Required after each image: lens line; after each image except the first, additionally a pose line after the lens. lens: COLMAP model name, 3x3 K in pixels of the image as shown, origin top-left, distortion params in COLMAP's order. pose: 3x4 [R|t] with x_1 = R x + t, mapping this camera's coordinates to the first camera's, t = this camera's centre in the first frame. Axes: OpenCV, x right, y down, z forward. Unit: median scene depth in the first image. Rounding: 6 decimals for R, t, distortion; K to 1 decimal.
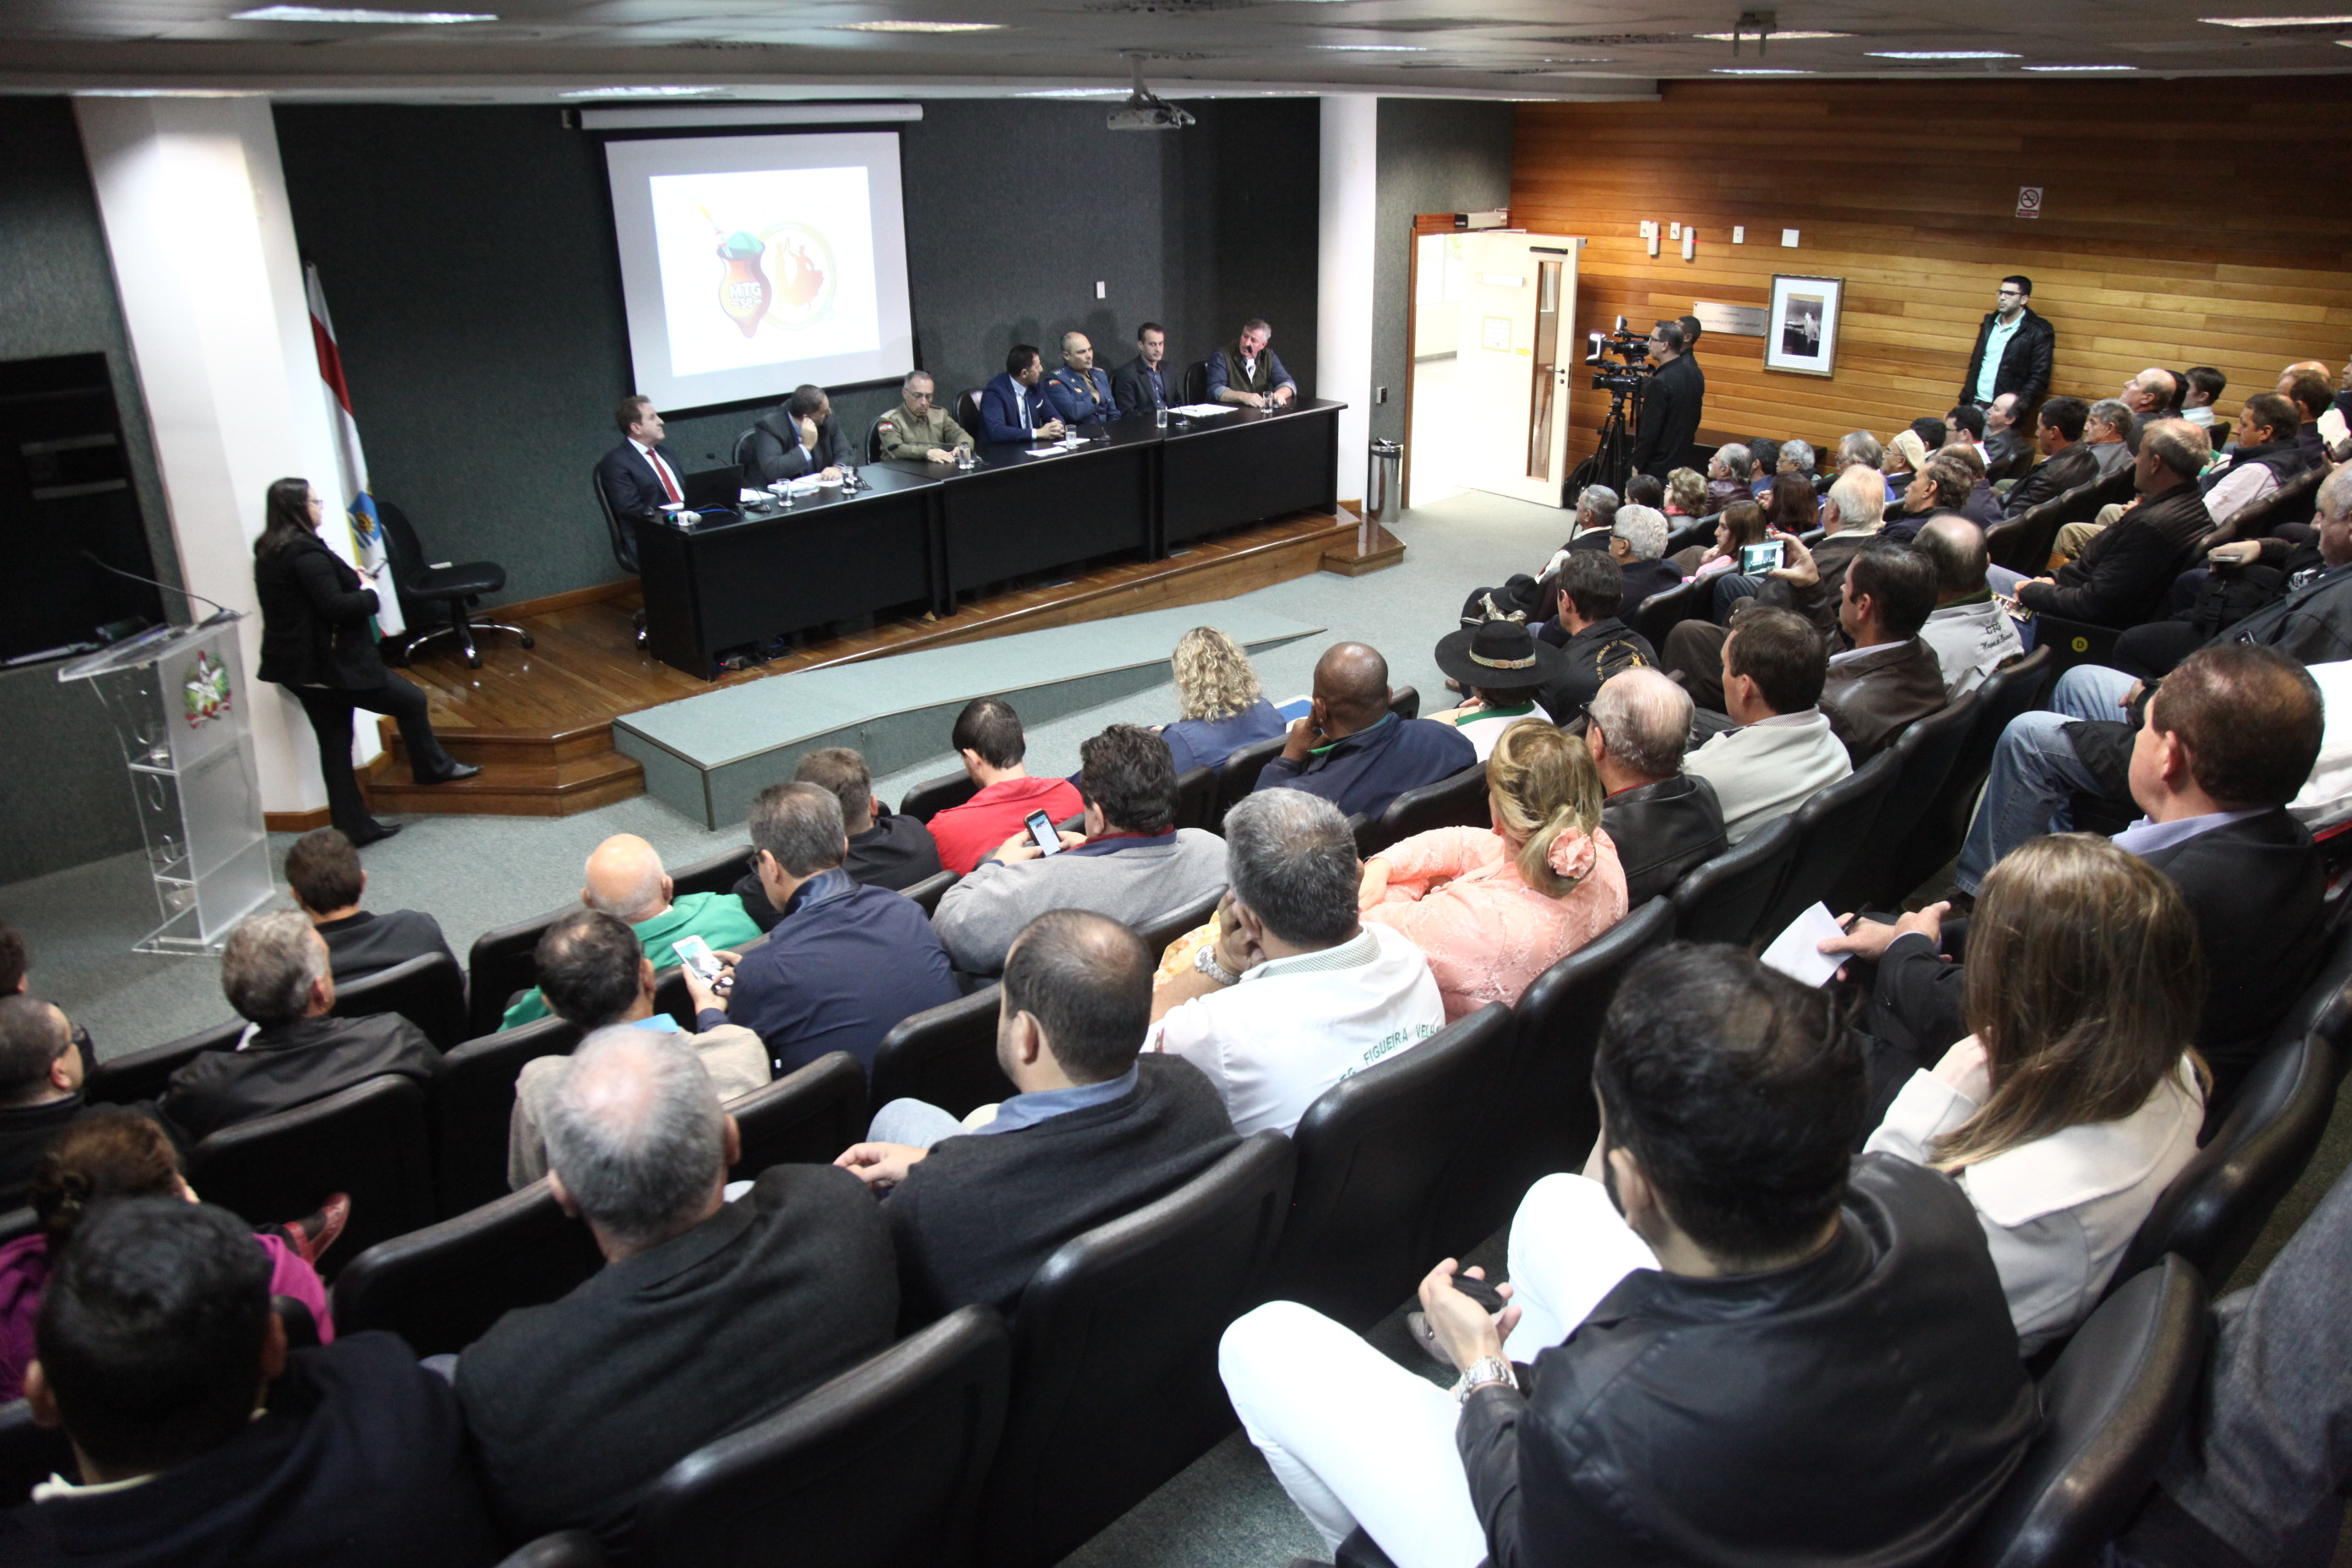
lens RADIAL K [[1622.0, 0, 1201.0], [0, 1622.0, 779.2], [0, 0, 1]] dist [-0.117893, 0.072919]
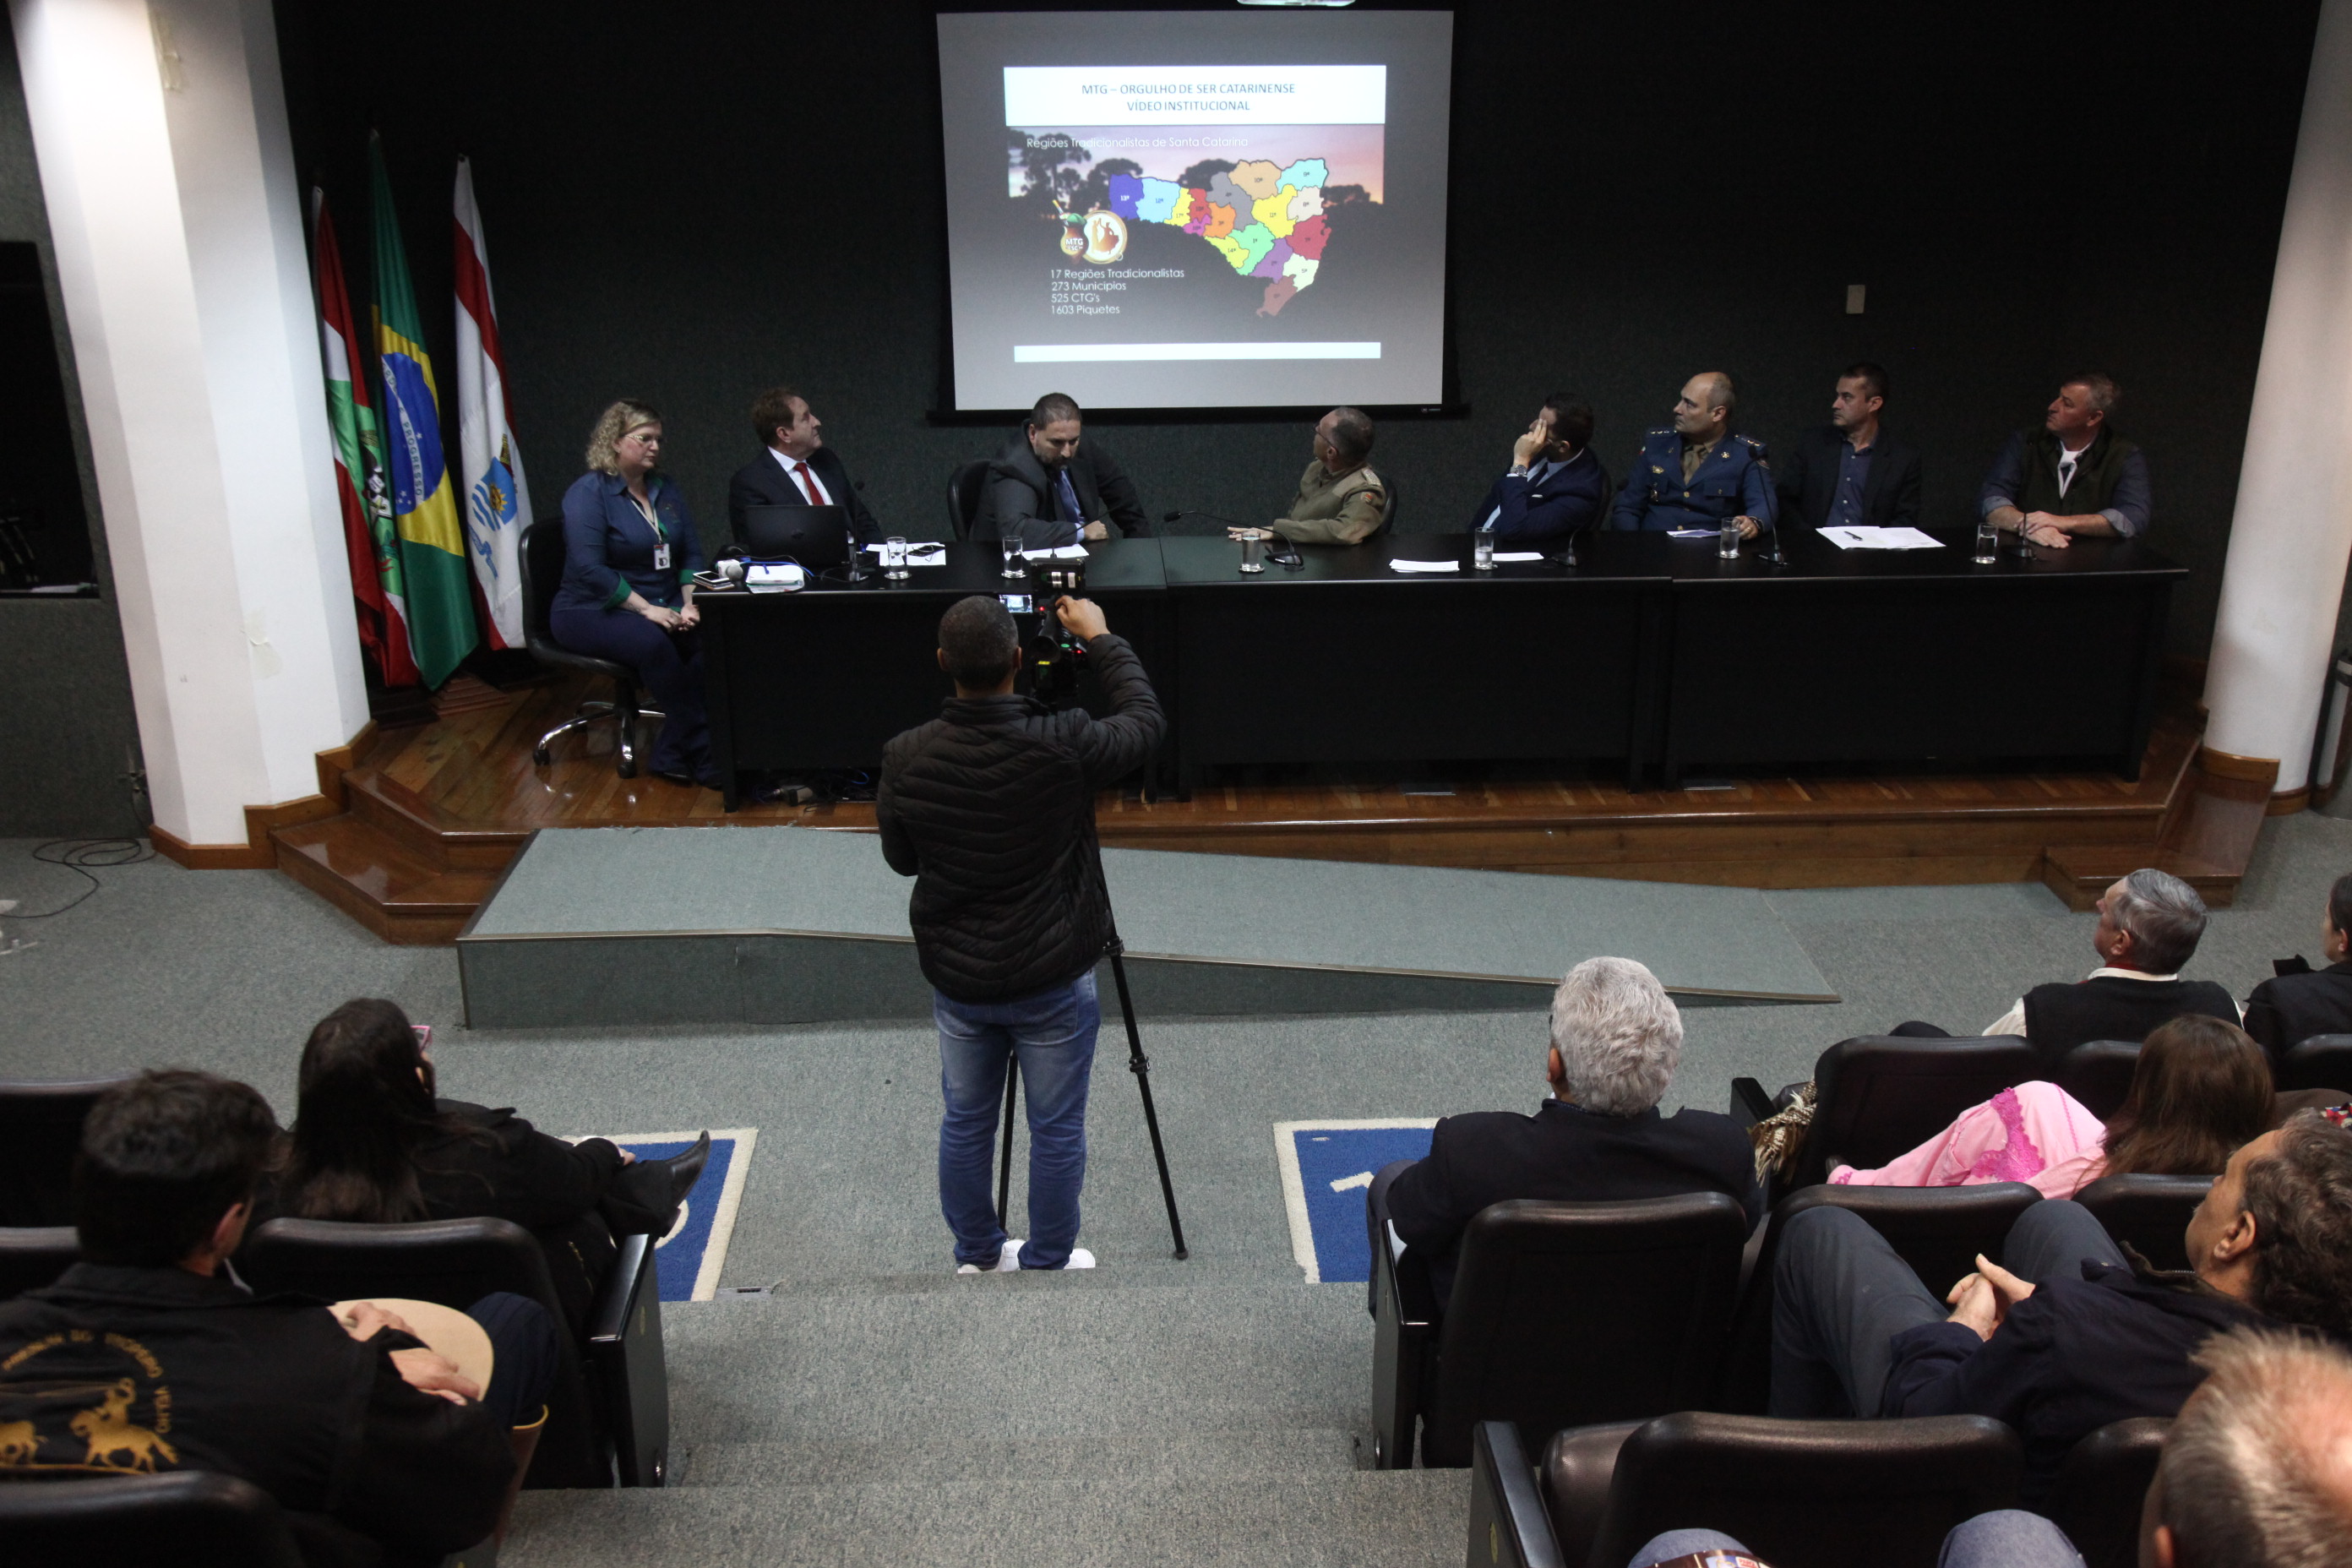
lens RADIAL K [[2149.1, 0, 1216.9], [0, 2149.1, 774.9], [0, 0, 1]] dist [0.018756, 0.004819]
pose [[0.736419, 0.231554, -0.635665, 0.358387], [-0.261497, 0.964000, 0.048211, -0.147428], [0.623944, 0.130721, 0.770458, 0.360405]]
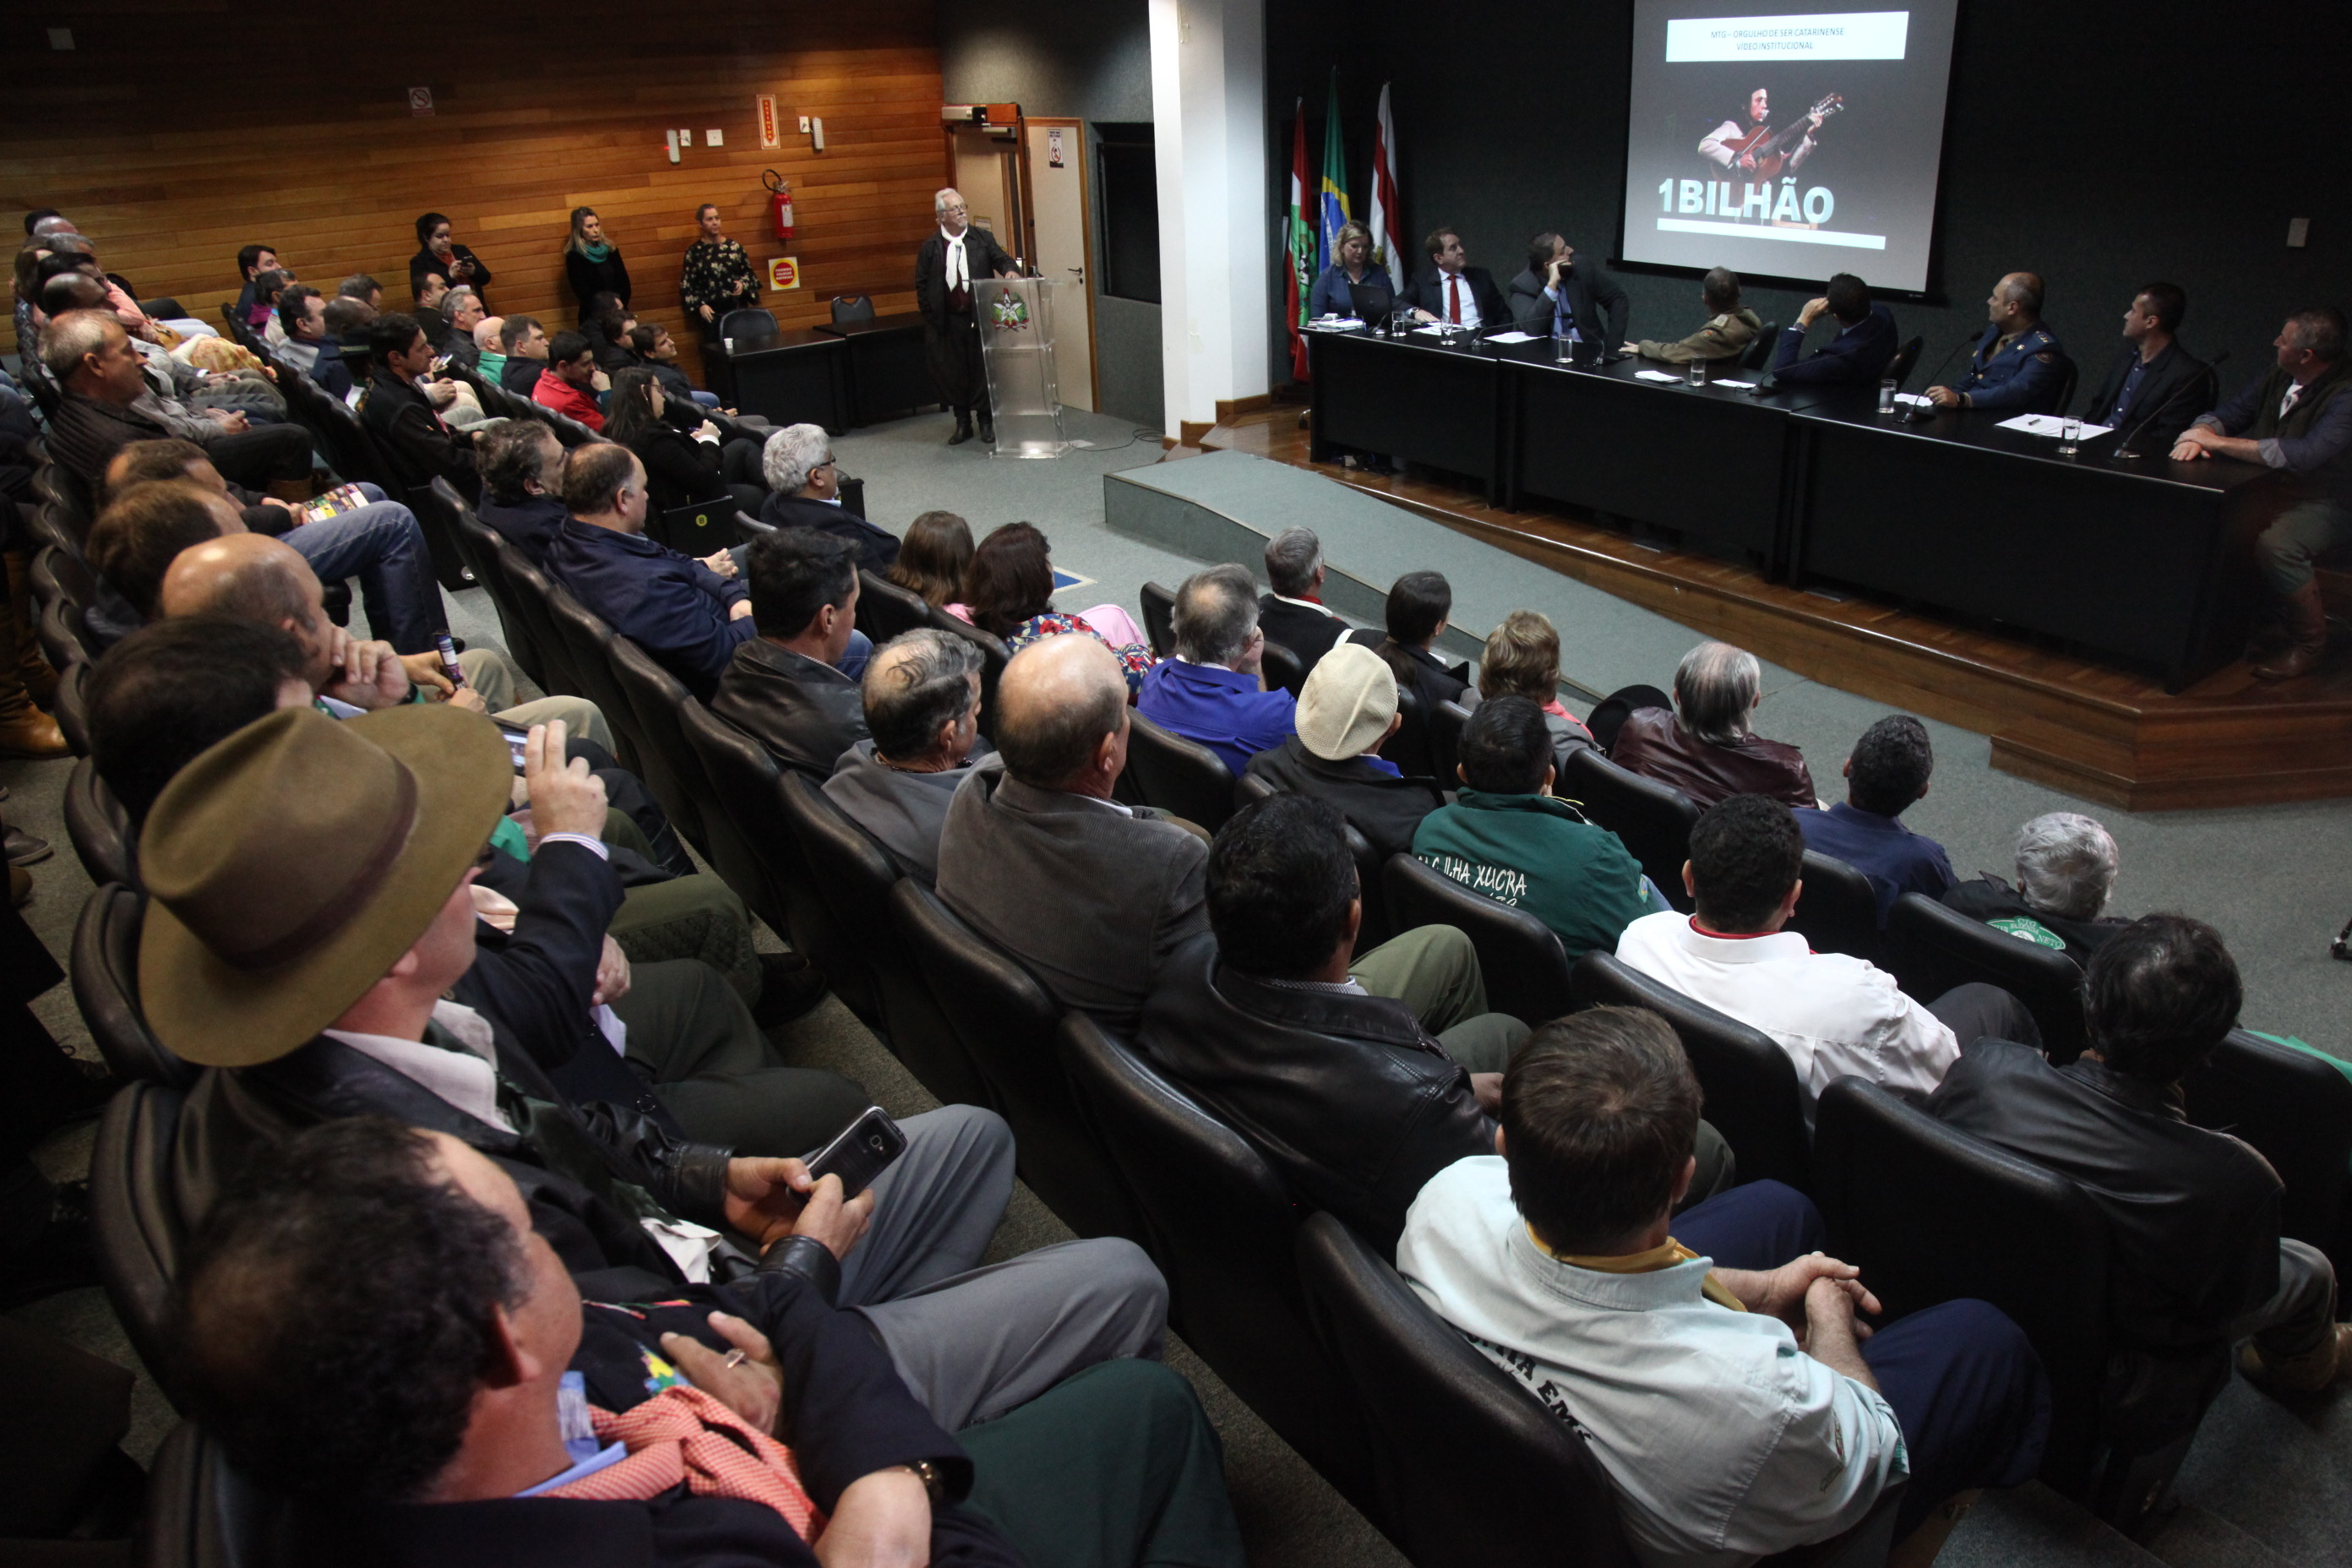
lens RADIAL K [[1622.0, 0, 1201.0], [0, 1622.0, 779.2], [0, 0, 1]] dist [-0.117893, 0.072919]
pose [[-0.168915, 0.416937, -0.893102, 0.722322], [-0.341438, 0.825264, 0.449844, -0.314190], [0.924602, 0.380924, 0.002959, 0.857538]]
